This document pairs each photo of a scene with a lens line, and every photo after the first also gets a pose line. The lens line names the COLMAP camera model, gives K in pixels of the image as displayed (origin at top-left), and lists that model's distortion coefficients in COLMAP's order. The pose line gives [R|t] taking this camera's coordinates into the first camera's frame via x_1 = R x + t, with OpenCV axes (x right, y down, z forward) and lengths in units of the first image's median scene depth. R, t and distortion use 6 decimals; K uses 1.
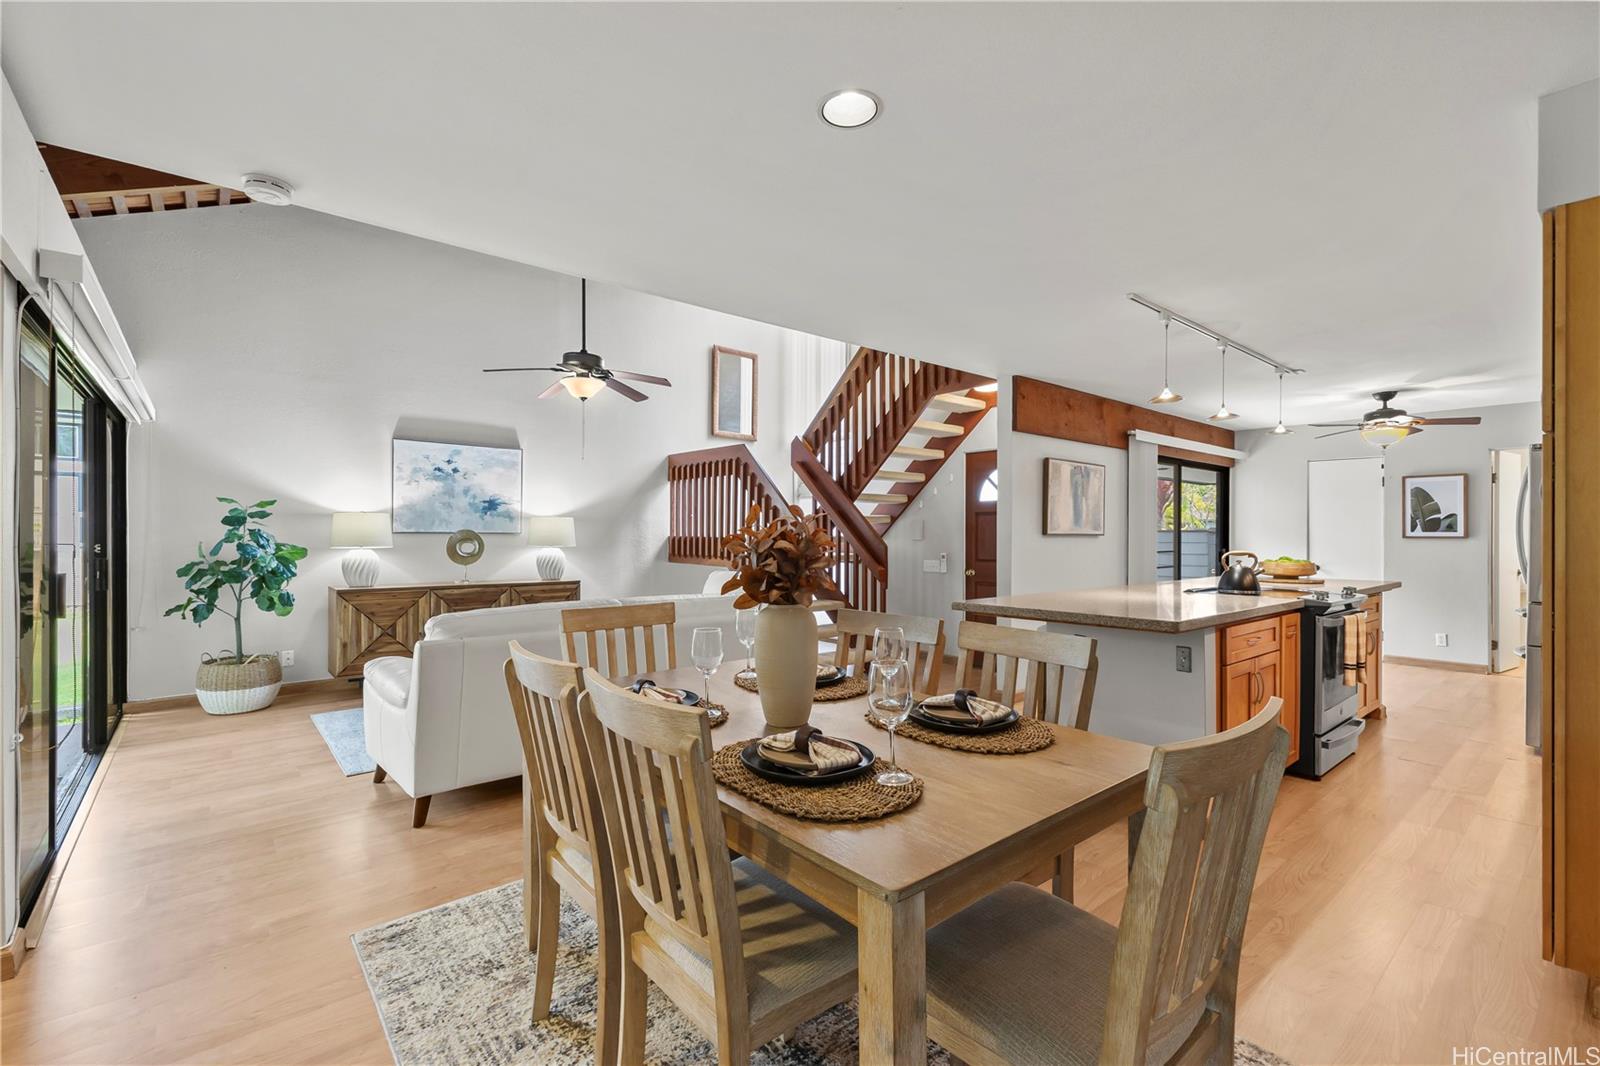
lens RADIAL K [[696.1, 0, 802.9], [0, 696.1, 534.9], [0, 0, 1]] dist [-0.002877, -0.000162]
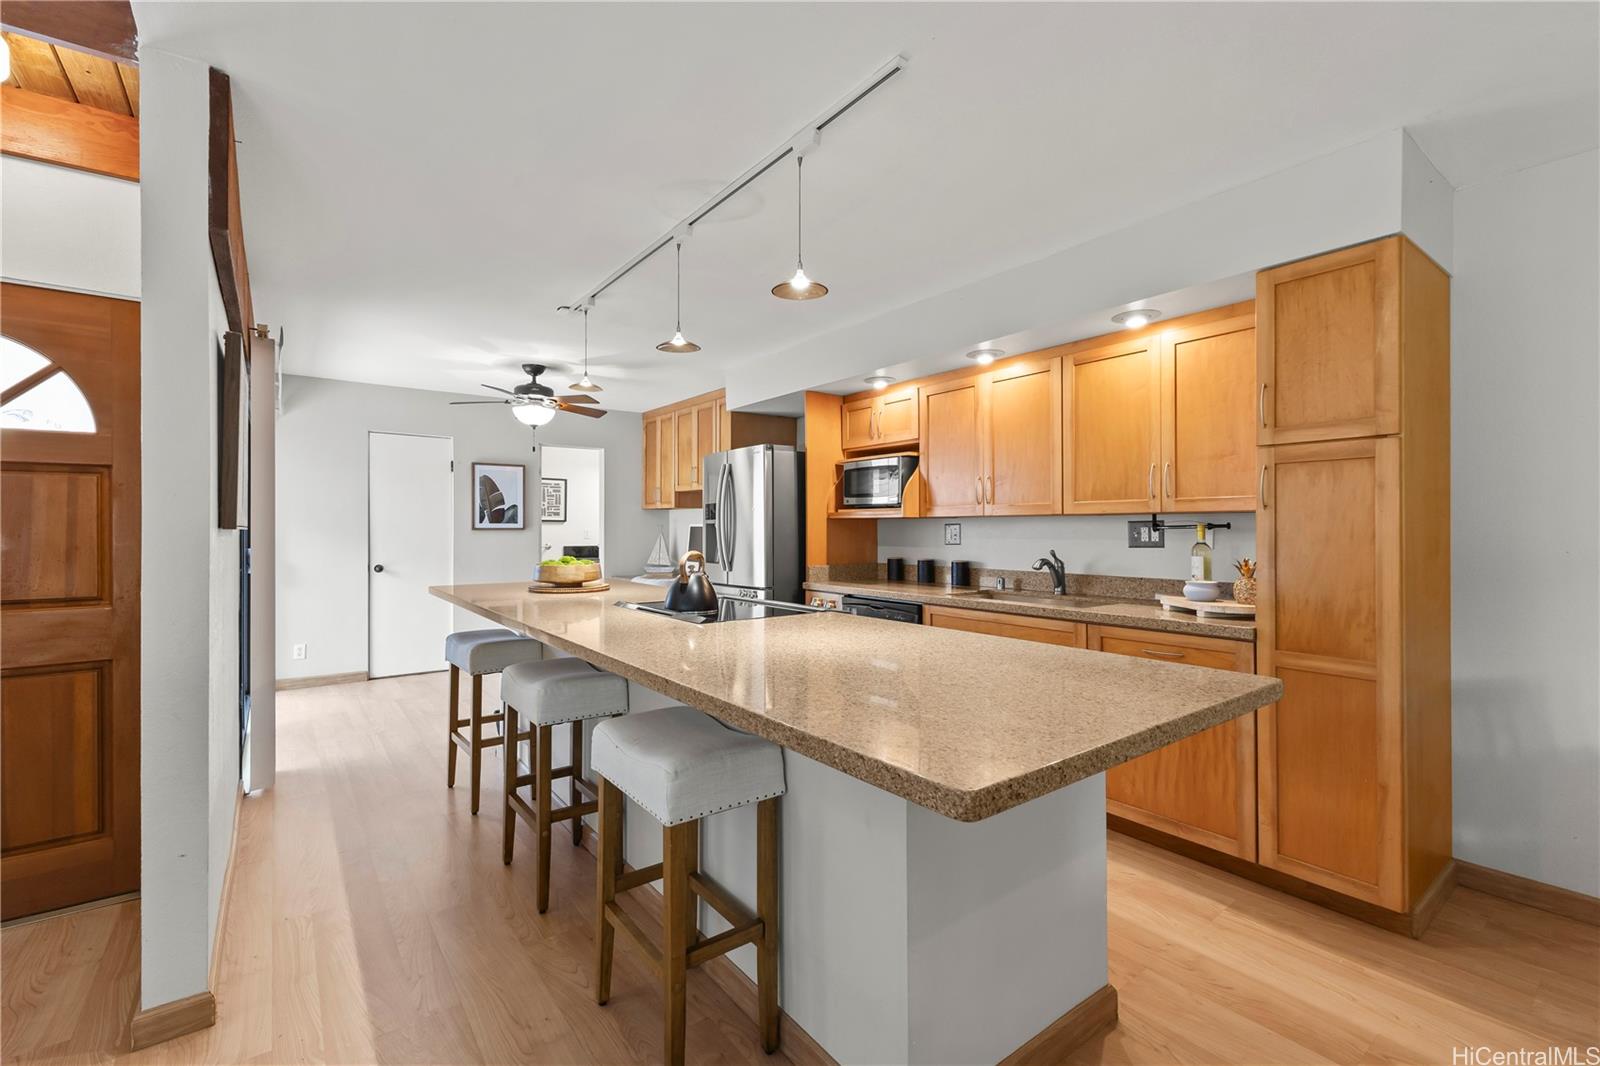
lens RADIAL K [[696.1, 0, 800.1], [0, 696.1, 524.9], [0, 0, 1]] dist [-0.002877, -0.000162]
pose [[0.056404, 0.000625, 0.998408, -0.025367], [0.001139, 0.999999, -0.000691, -0.001083], [-0.998407, 0.001176, 0.056404, 0.541209]]
